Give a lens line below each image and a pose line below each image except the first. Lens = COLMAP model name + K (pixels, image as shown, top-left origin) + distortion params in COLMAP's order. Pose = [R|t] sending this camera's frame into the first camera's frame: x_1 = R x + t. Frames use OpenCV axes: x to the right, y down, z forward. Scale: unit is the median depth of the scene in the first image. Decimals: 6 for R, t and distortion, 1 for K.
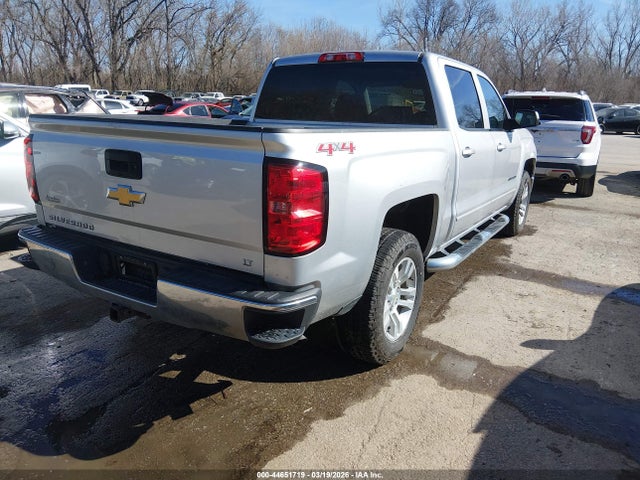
lens RADIAL K [[488.1, 0, 320.0], [0, 488.1, 240.0], [0, 0, 1]] dist [0.059088, -0.063880]
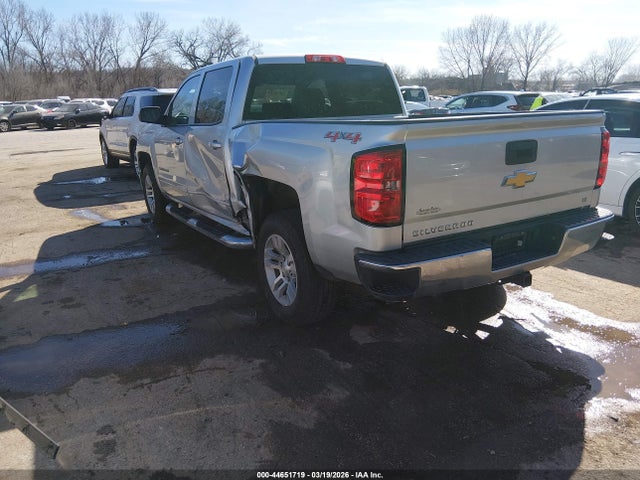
lens RADIAL K [[488.1, 0, 320.0], [0, 488.1, 240.0], [0, 0, 1]] dist [0.059088, -0.063880]
pose [[0.443966, -0.272889, 0.853478, -1.408430], [0.265993, 0.949699, 0.165289, -0.233079], [-0.855653, 0.153636, 0.494221, 0.724334]]
